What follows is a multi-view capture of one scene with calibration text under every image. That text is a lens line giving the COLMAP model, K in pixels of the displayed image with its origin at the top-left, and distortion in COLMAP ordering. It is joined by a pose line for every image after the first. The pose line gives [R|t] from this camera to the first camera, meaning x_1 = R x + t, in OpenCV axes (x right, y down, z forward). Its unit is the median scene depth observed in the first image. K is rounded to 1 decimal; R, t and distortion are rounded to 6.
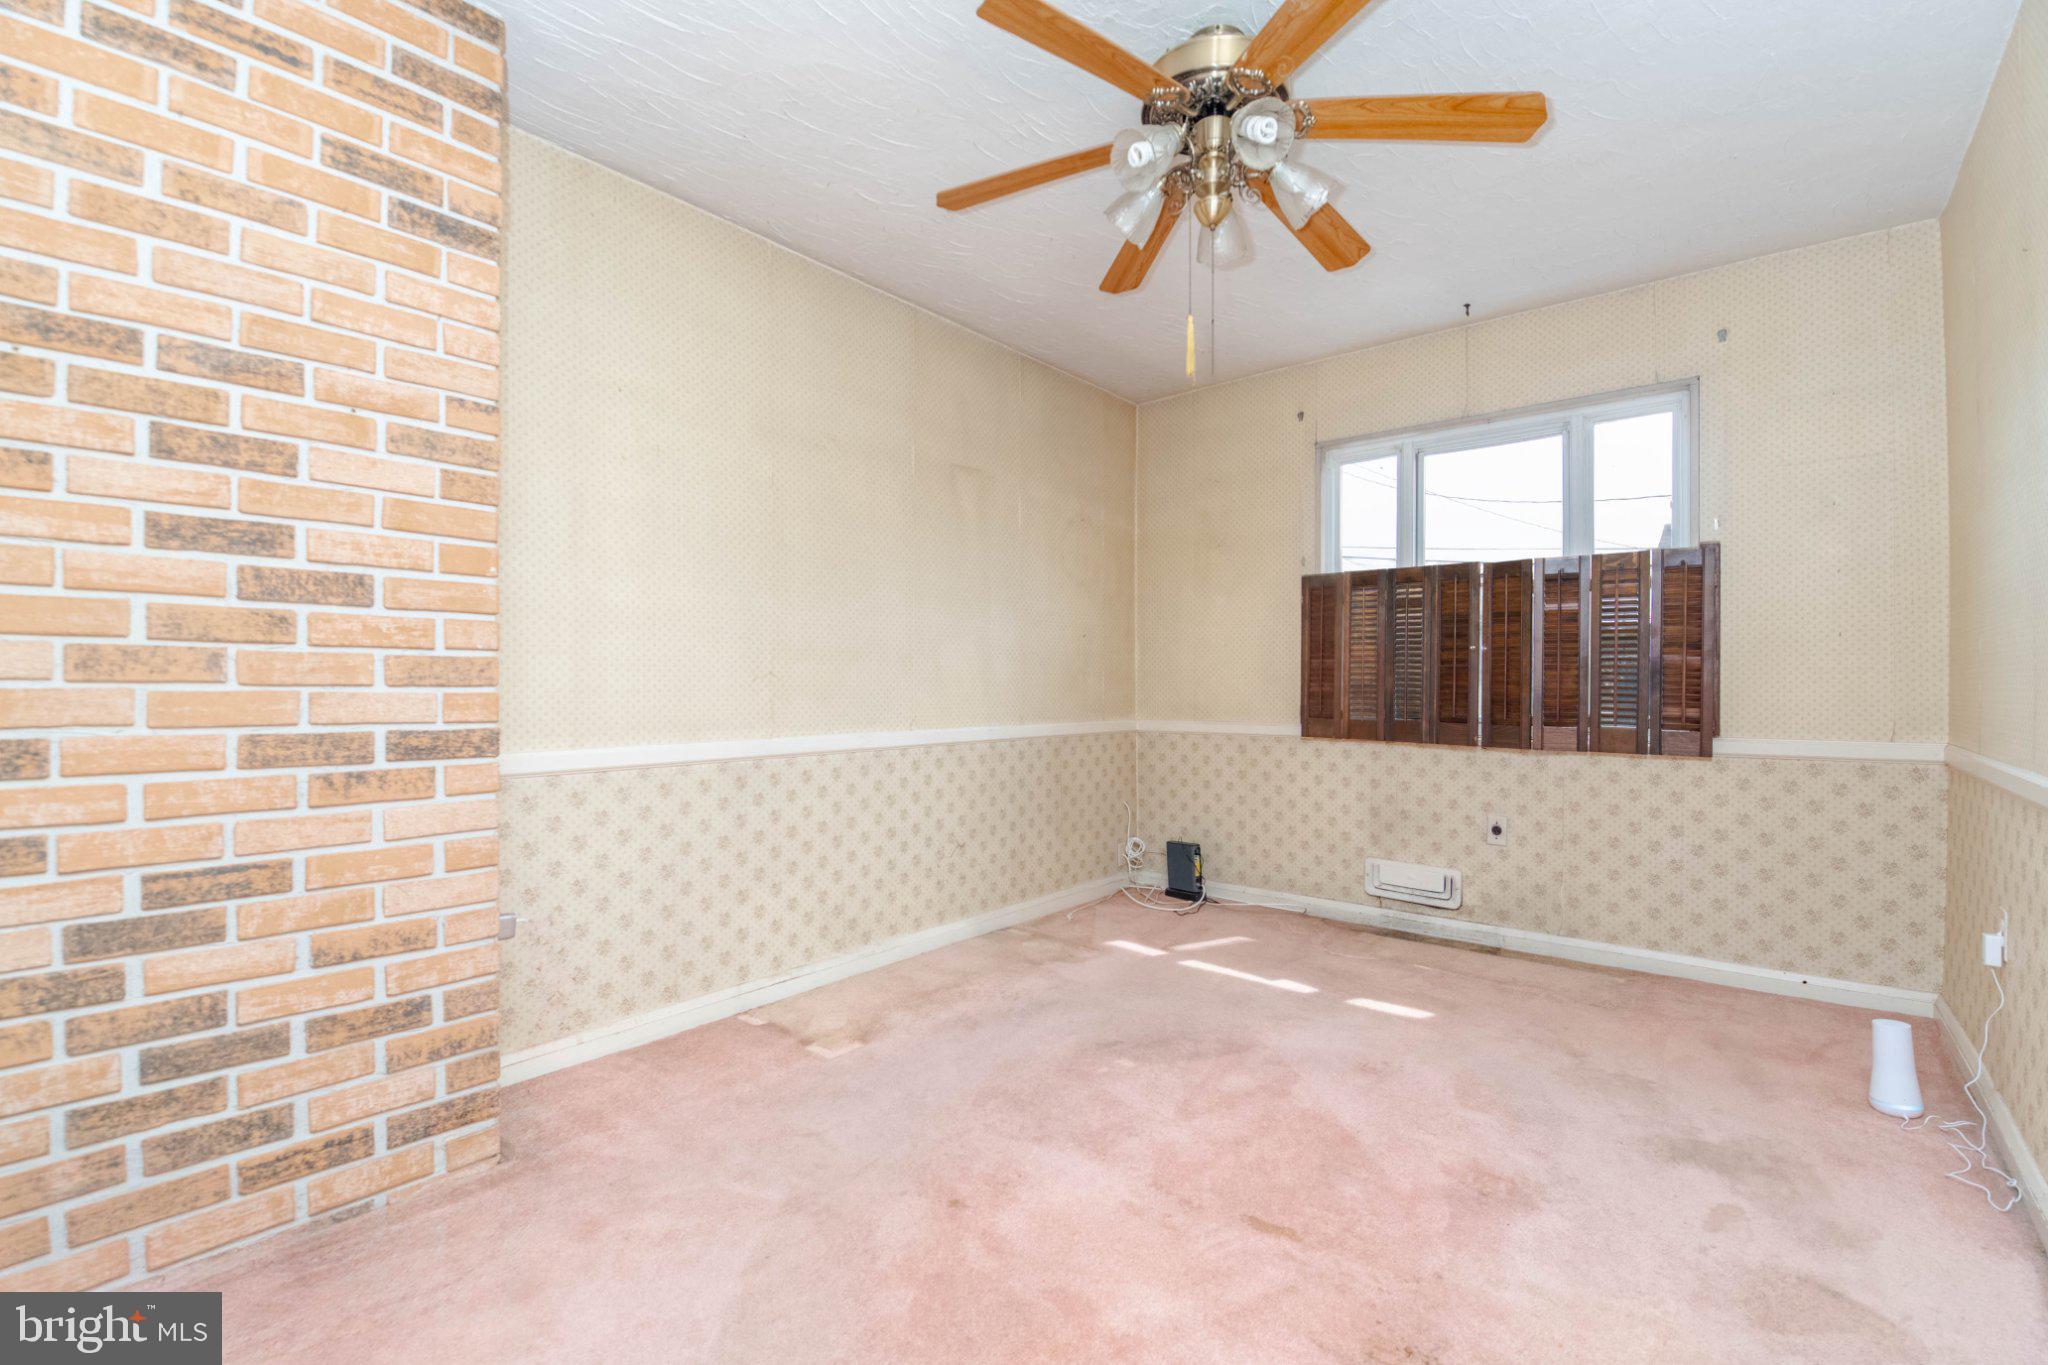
lens RADIAL K [[880.9, 0, 1030.0], [0, 880.9, 685.7], [0, 0, 1]] dist [-0.027239, -0.002370]
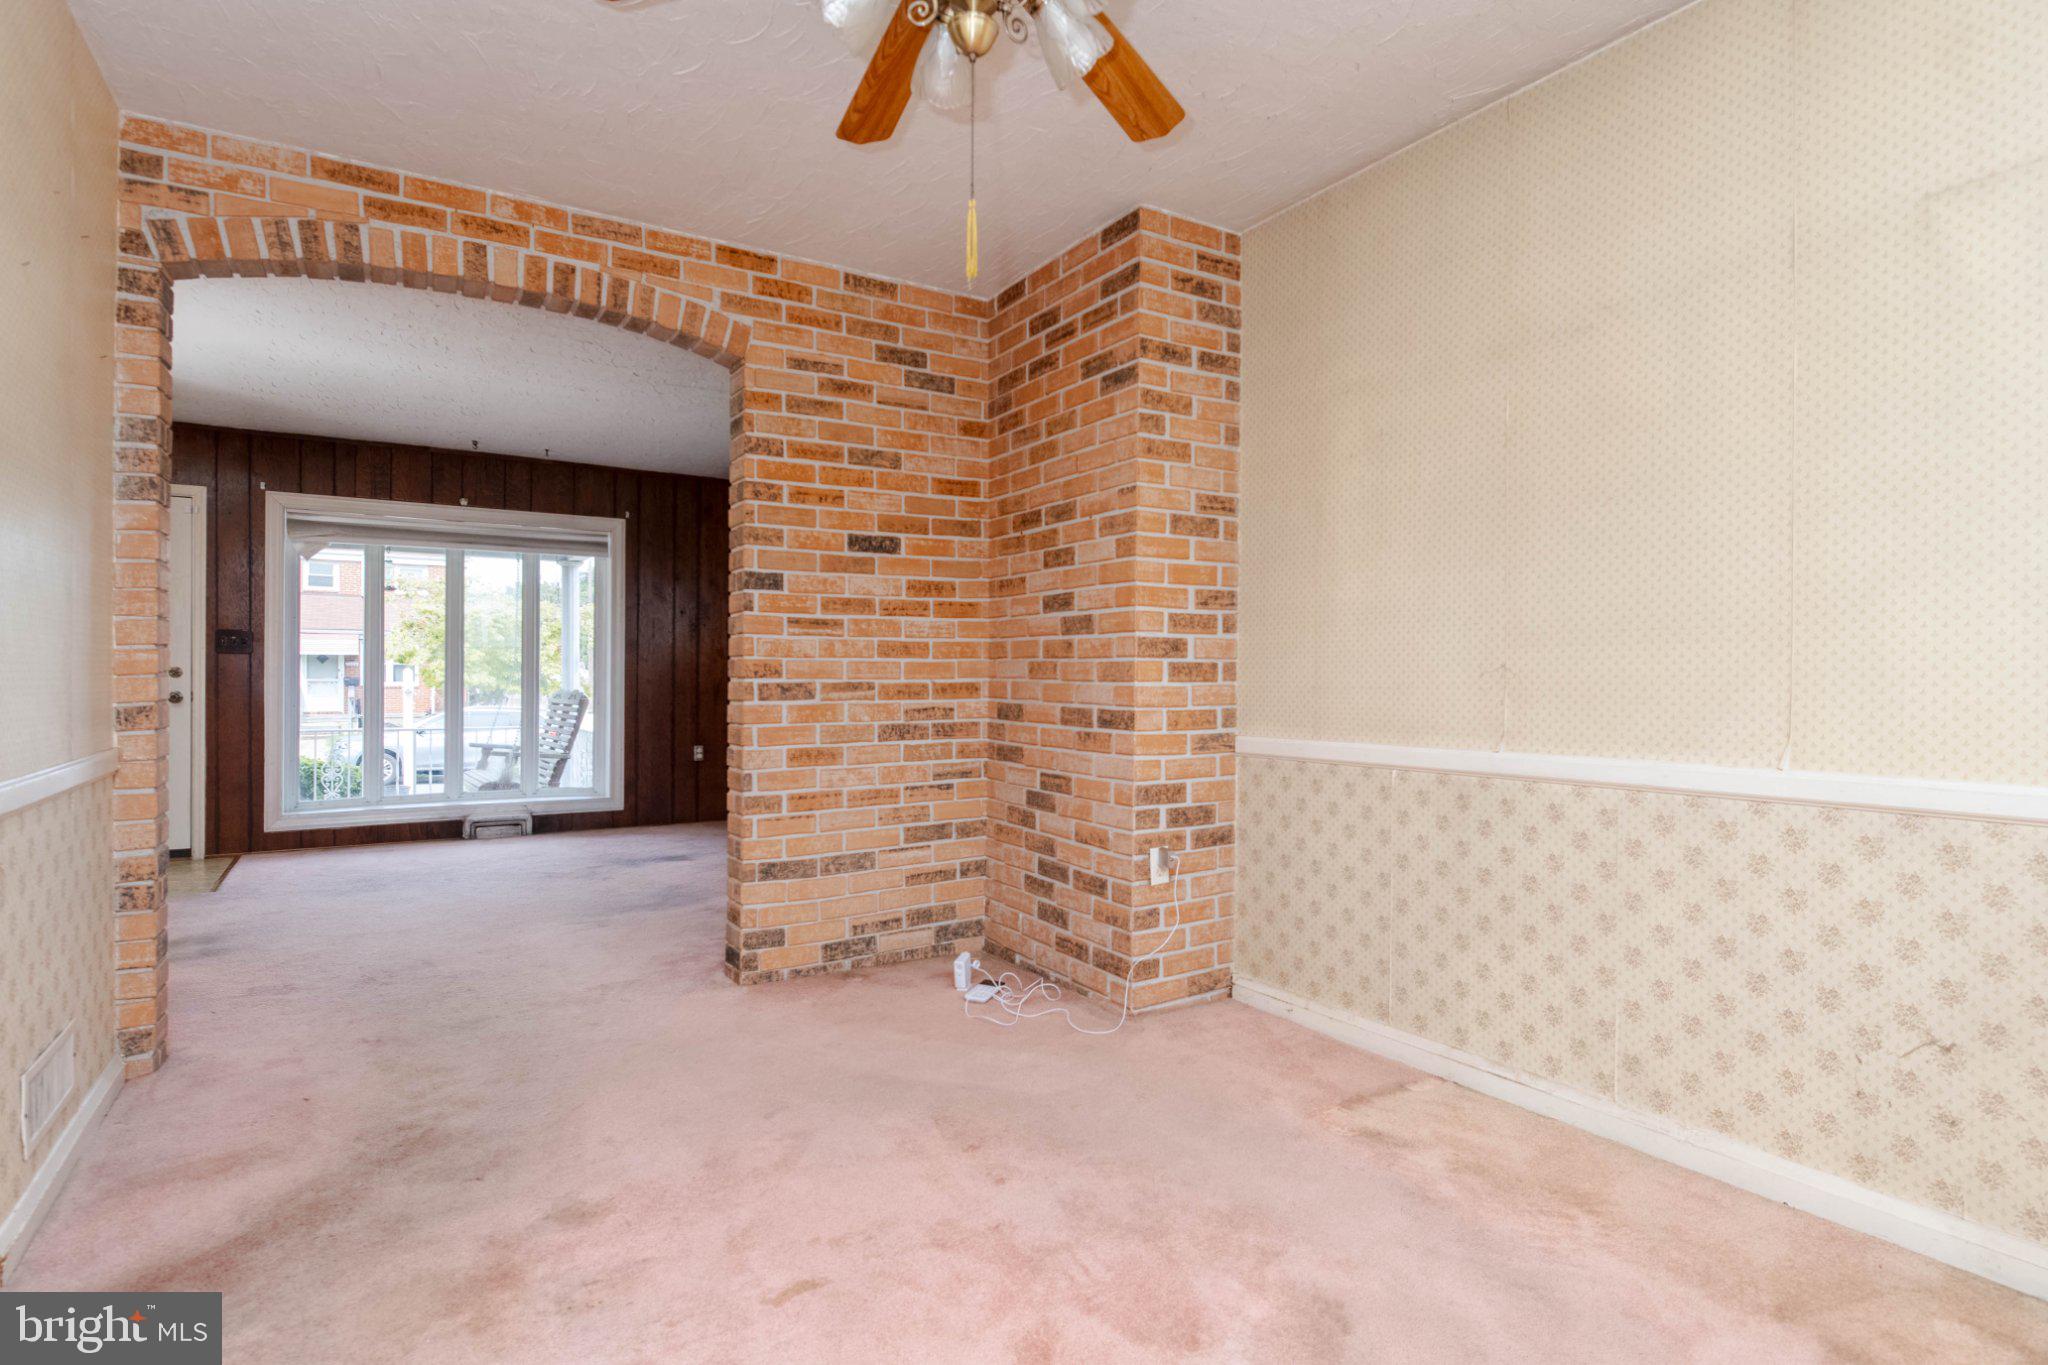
lens RADIAL K [[1125.3, 0, 1033.3], [0, 1125.3, 677.2], [0, 0, 1]] dist [-0.000411, -0.008867]
pose [[-0.343582, -0.002768, -0.939118, 1.312191], [-0.003657, 0.999992, -0.001609, -0.002915], [0.939115, 0.002882, -0.343590, 1.644741]]
